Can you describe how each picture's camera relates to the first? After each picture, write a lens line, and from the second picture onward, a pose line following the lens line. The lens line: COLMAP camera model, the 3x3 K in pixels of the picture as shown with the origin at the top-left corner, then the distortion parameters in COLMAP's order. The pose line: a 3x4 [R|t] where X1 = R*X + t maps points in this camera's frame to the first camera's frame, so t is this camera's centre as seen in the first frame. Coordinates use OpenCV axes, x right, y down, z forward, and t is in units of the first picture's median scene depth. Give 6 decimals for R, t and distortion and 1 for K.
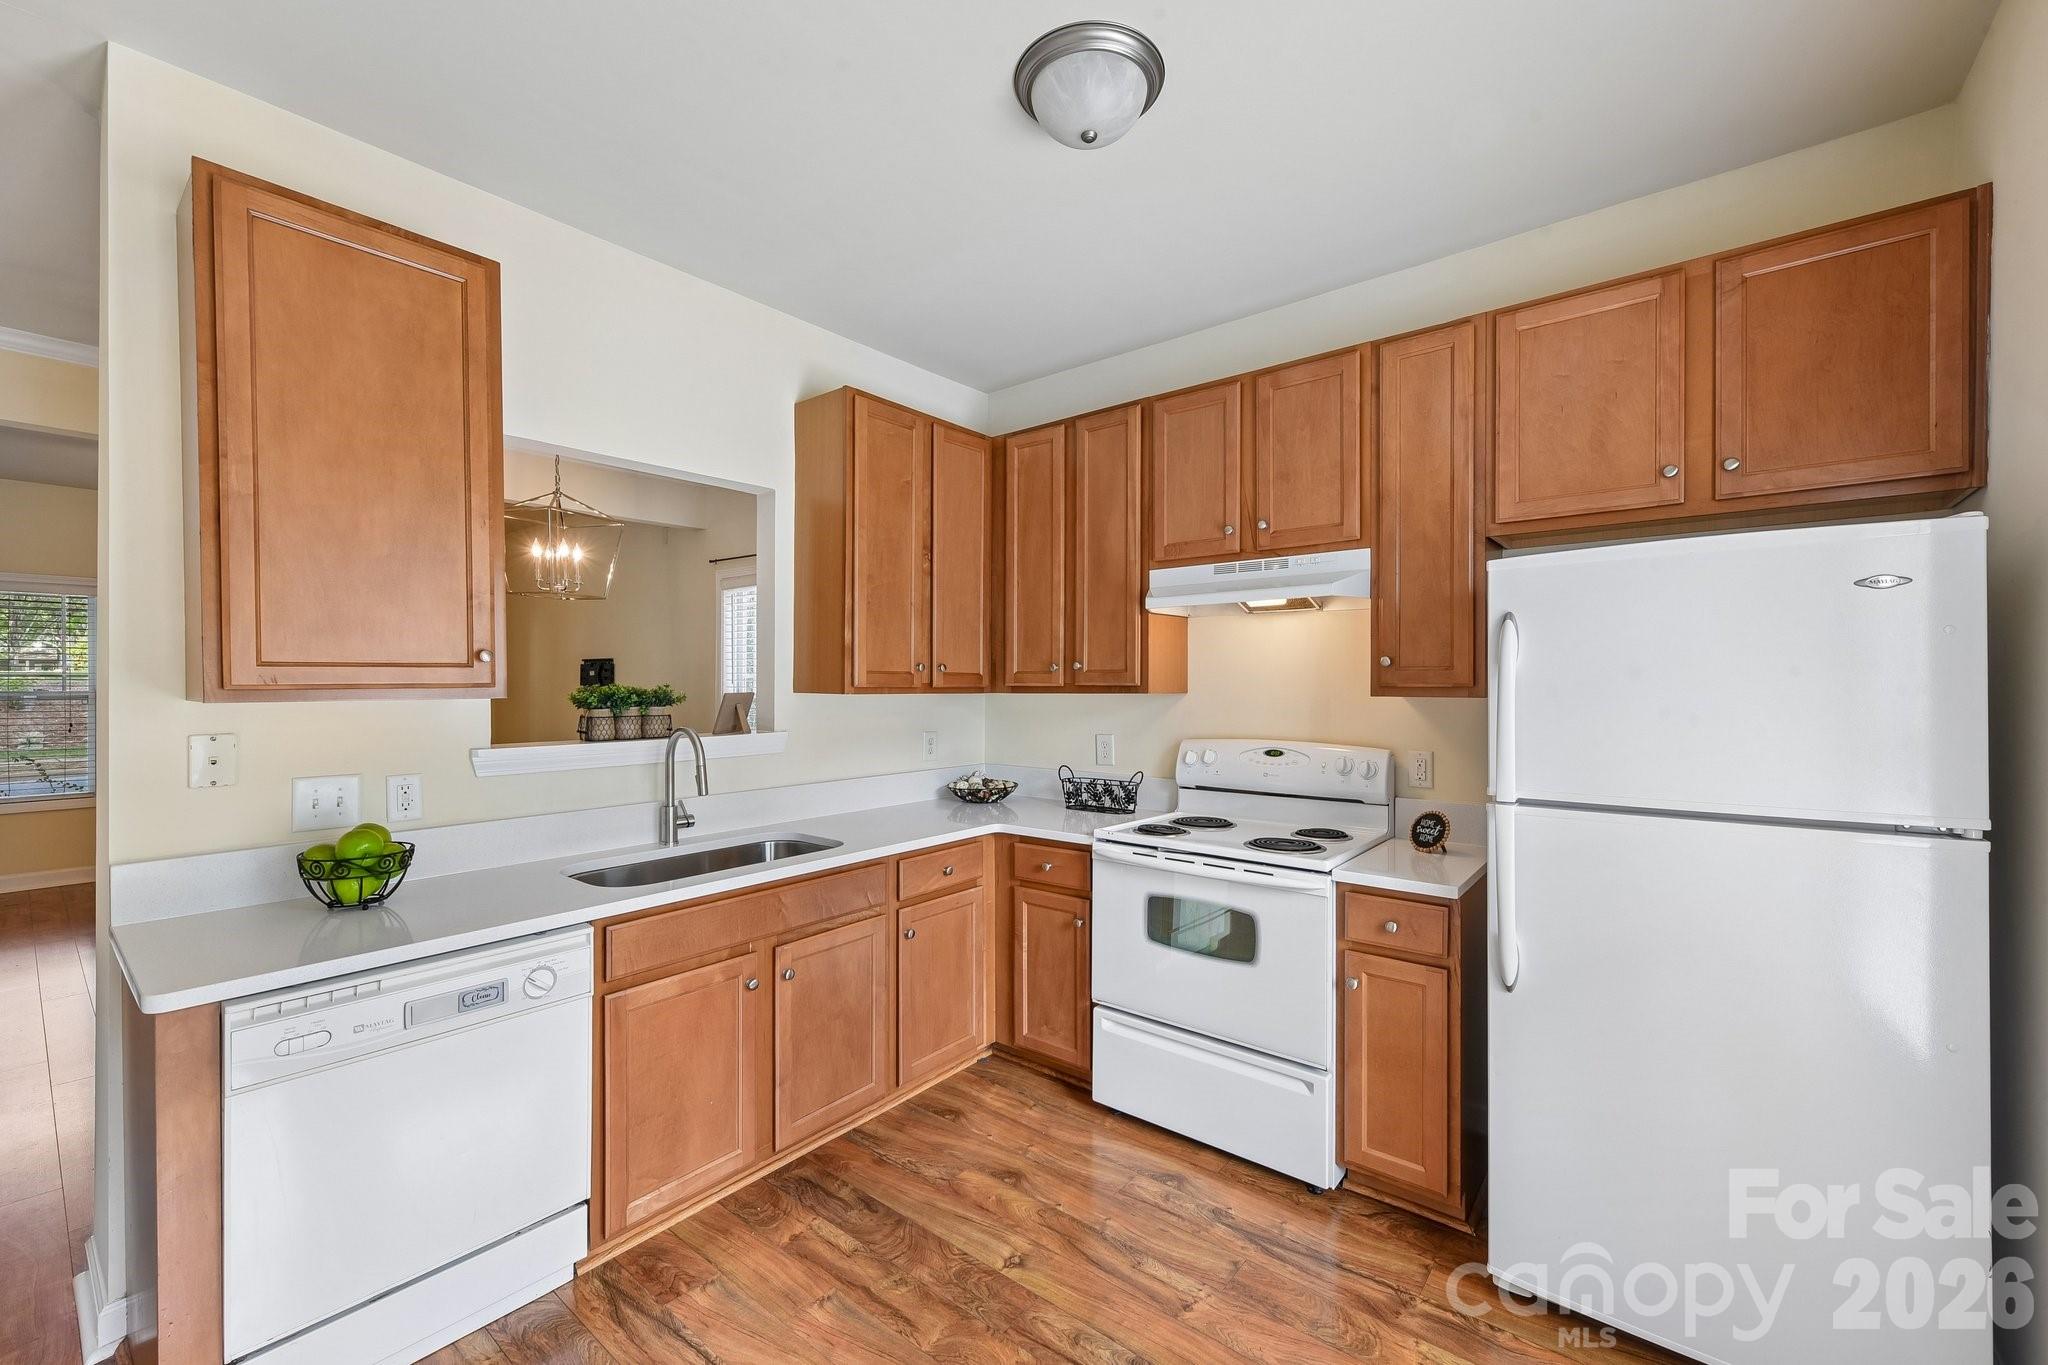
lens RADIAL K [[817.9, 0, 1020.4], [0, 817.9, 685.5], [0, 0, 1]] dist [0.011226, -0.000325]
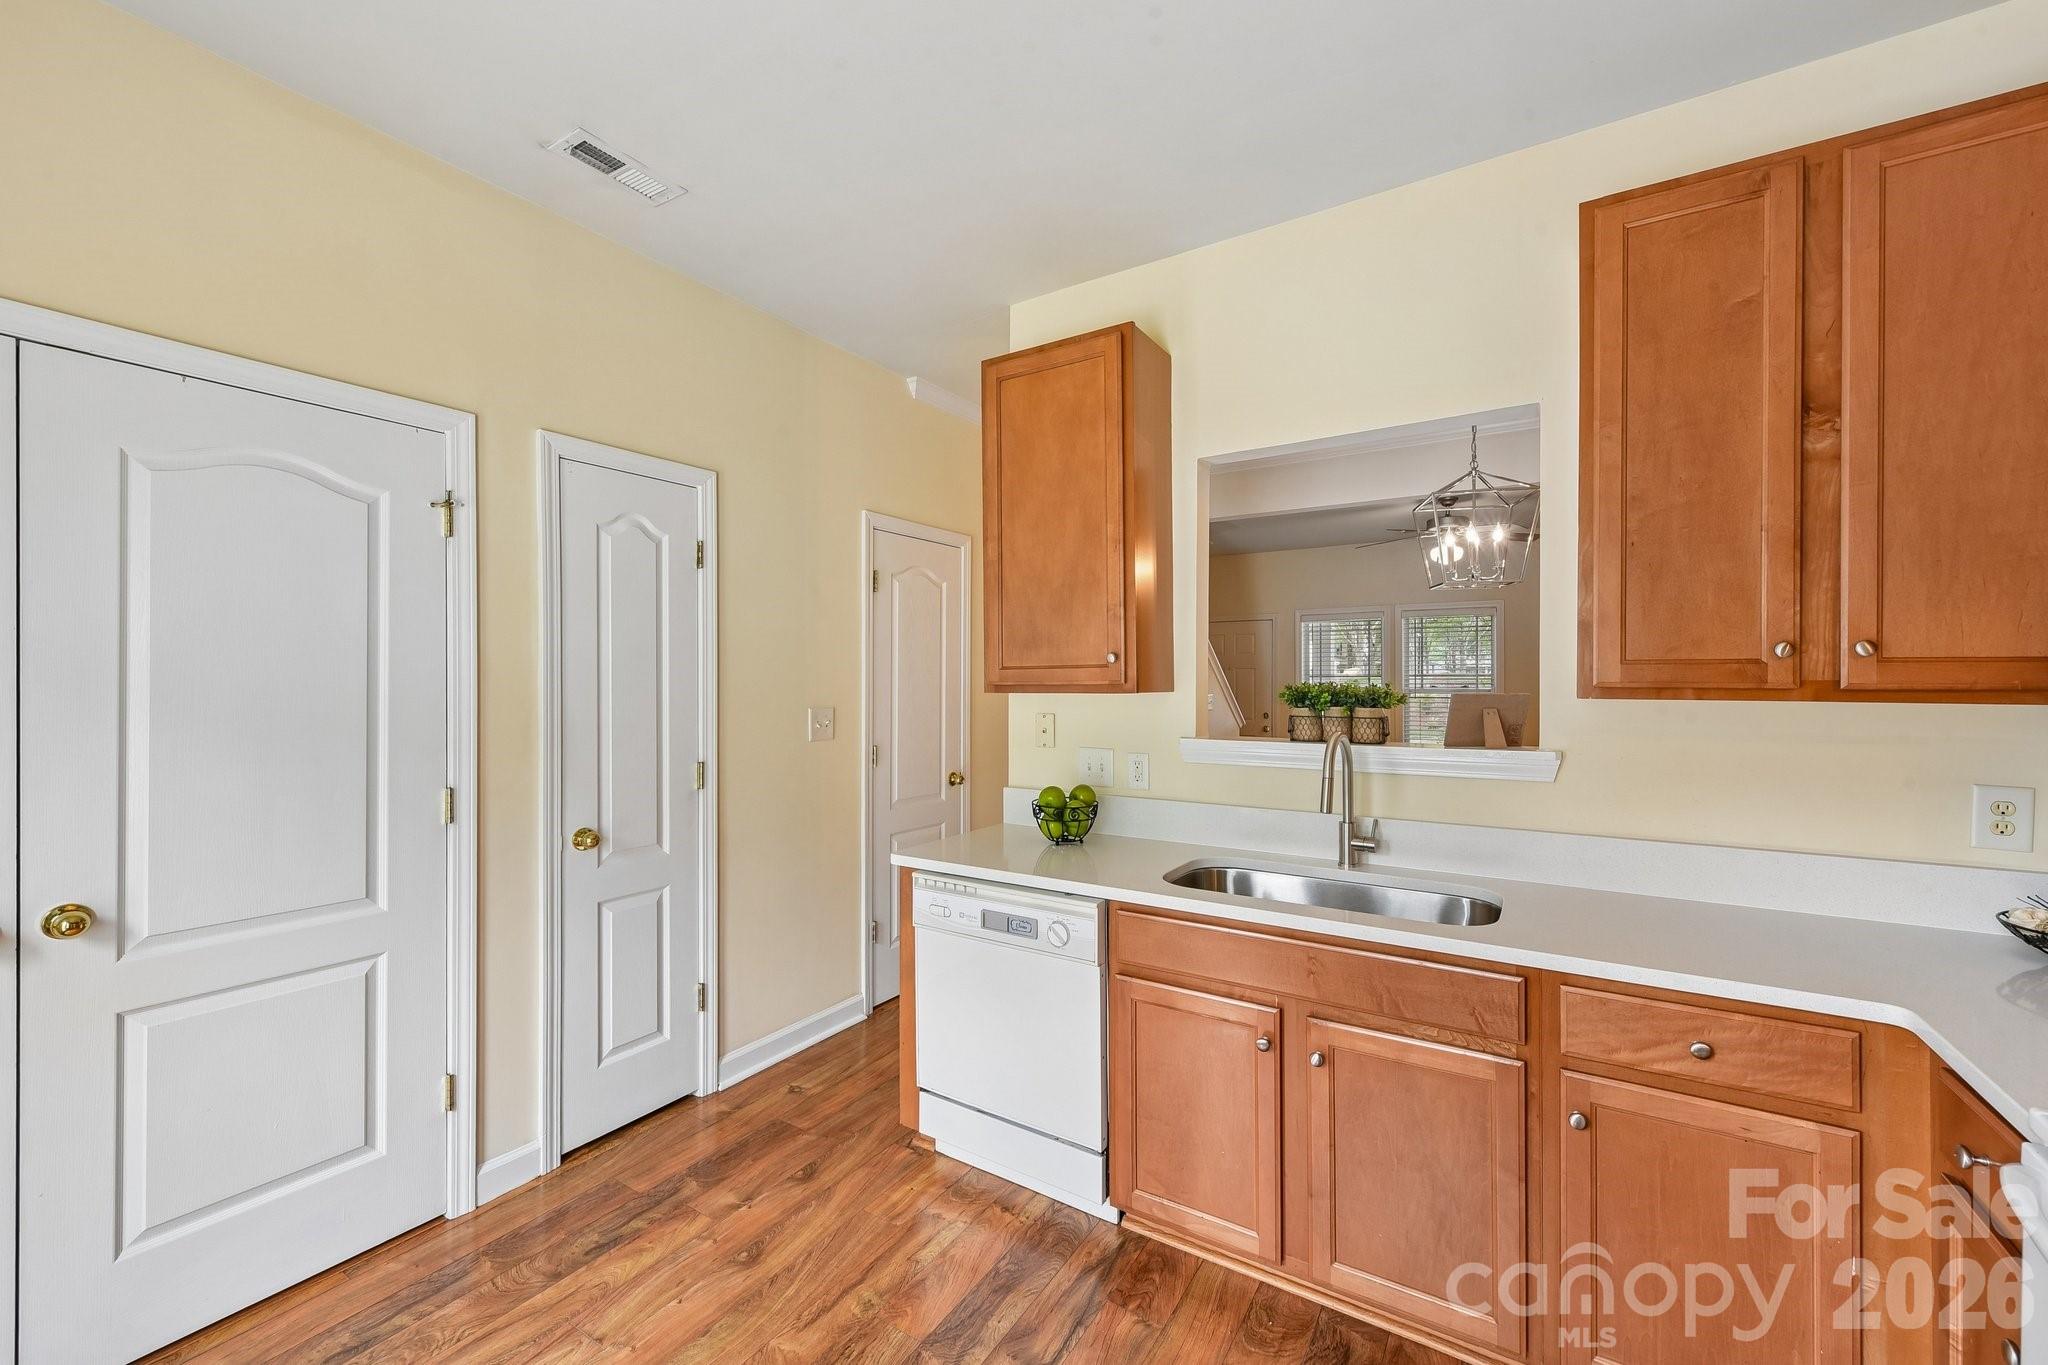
lens RADIAL K [[817.9, 0, 1023.8], [0, 817.9, 679.5], [0, 0, 1]] dist [0.011226, -0.000325]
pose [[0.117948, -0.006479, -0.992999, 0.502817], [-0.002018, 0.999975, -0.006764, 0.003432], [0.993018, 0.002802, 0.117932, 0.705358]]
